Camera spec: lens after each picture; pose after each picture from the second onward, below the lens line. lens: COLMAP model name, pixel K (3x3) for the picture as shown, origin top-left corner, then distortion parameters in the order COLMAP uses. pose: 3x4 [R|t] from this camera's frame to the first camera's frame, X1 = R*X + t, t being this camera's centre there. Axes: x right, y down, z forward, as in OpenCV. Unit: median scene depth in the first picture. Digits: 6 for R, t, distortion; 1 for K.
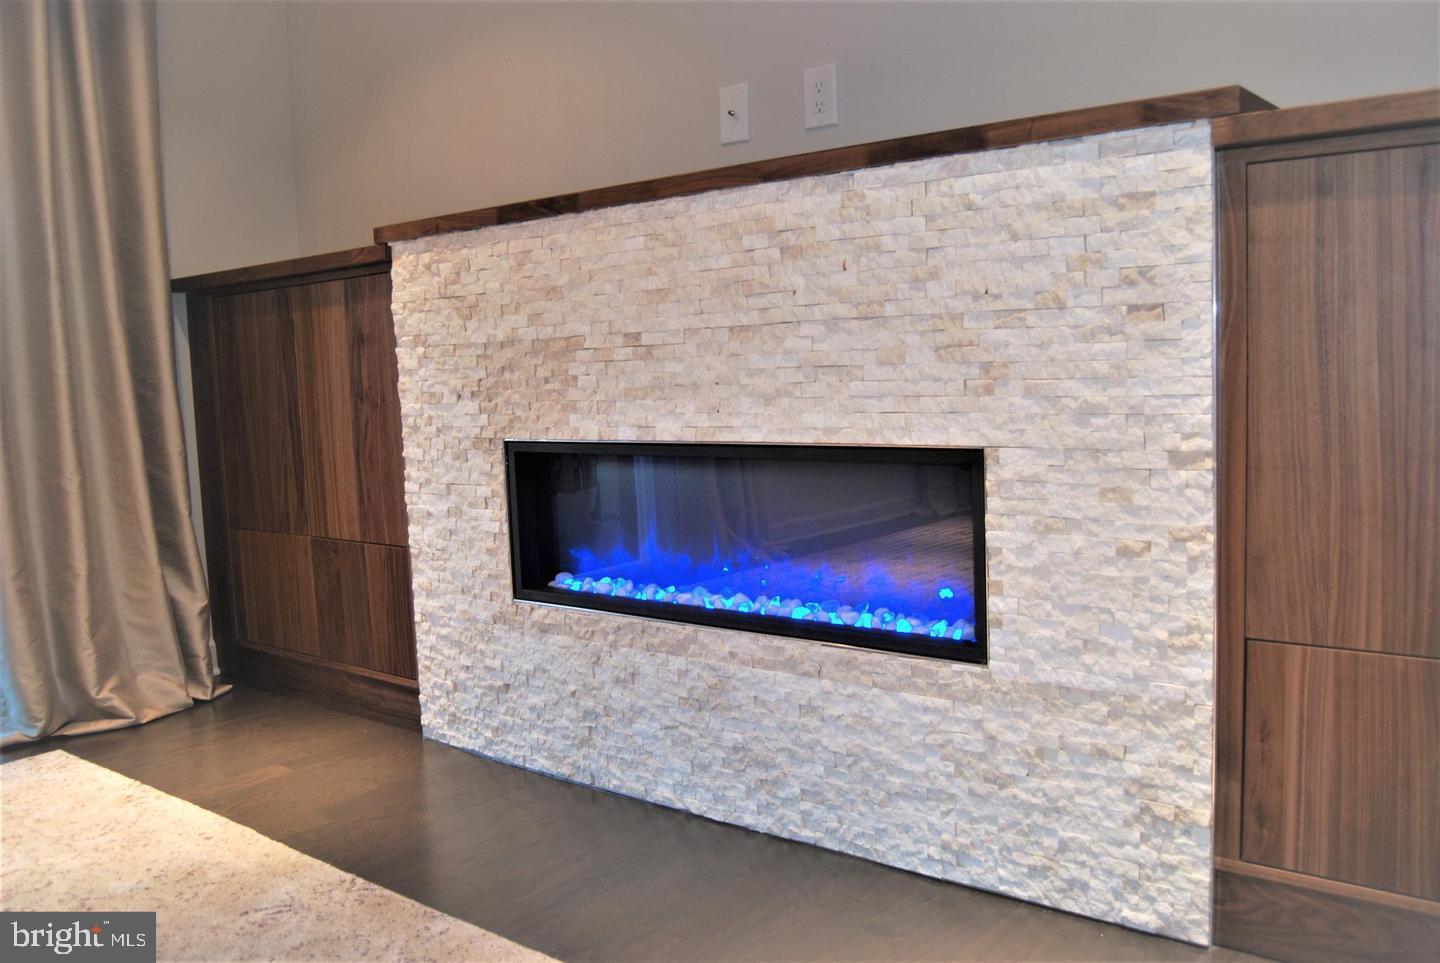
lens RADIAL K [[1189.5, 0, 718.0], [0, 1189.5, 481.8], [0, 0, 1]] dist [-0.069265, -0.013232]
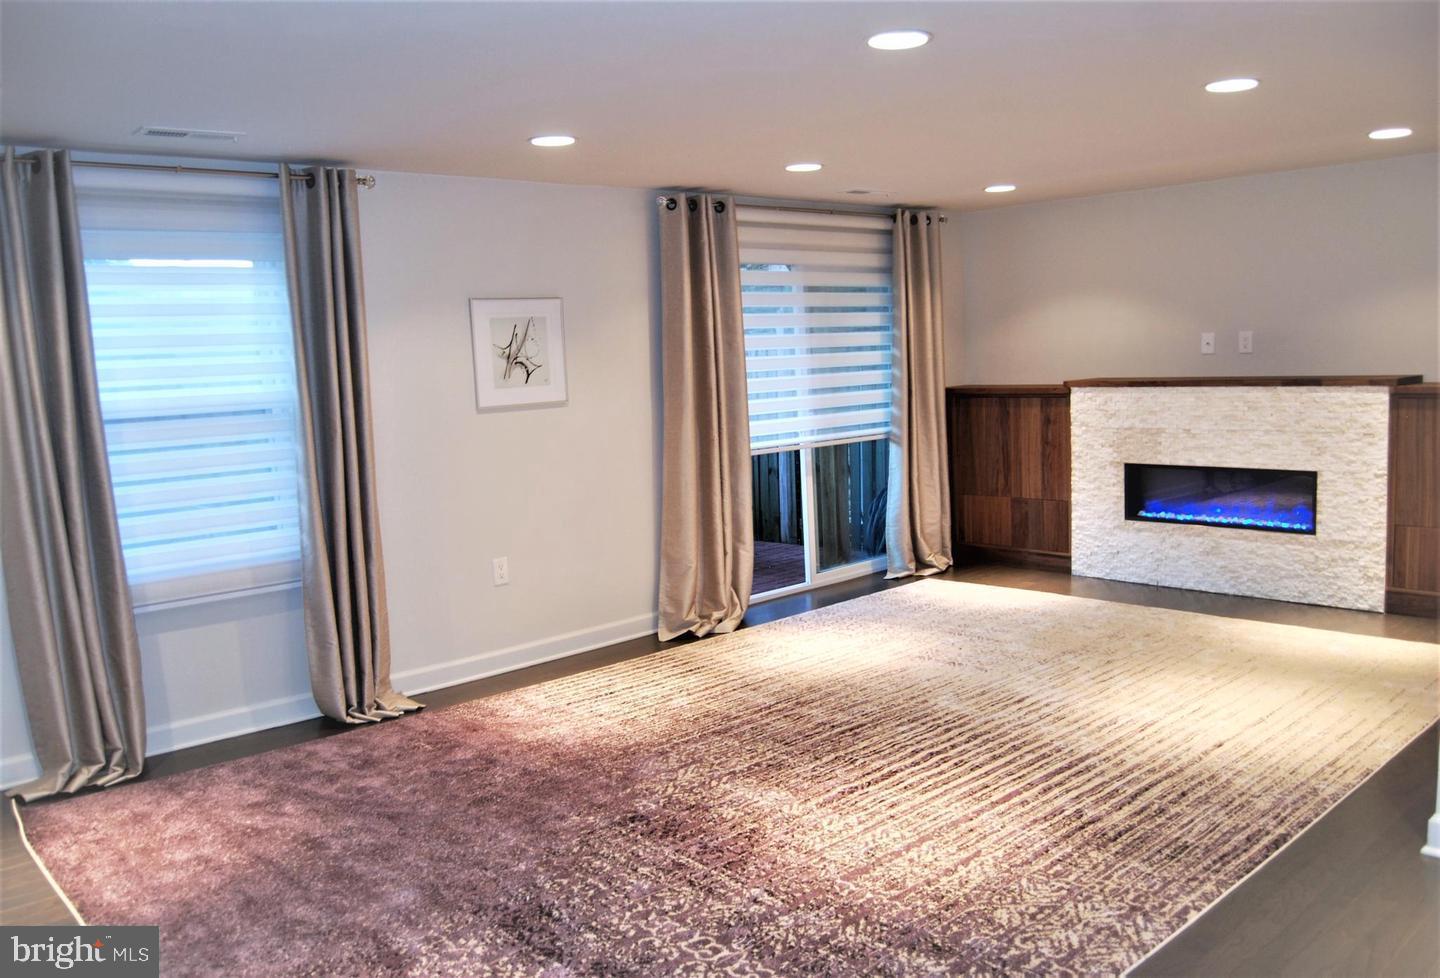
lens RADIAL K [[1164.5, 0, 723.6], [0, 1164.5, 497.3], [0, 0, 1]] dist [-0.067318, 0.013053]
pose [[0.989732, 0.010621, -0.142543, -0.896766], [-0.005935, 0.999429, 0.033258, -0.047564], [0.142815, -0.032071, 0.989230, -2.257348]]
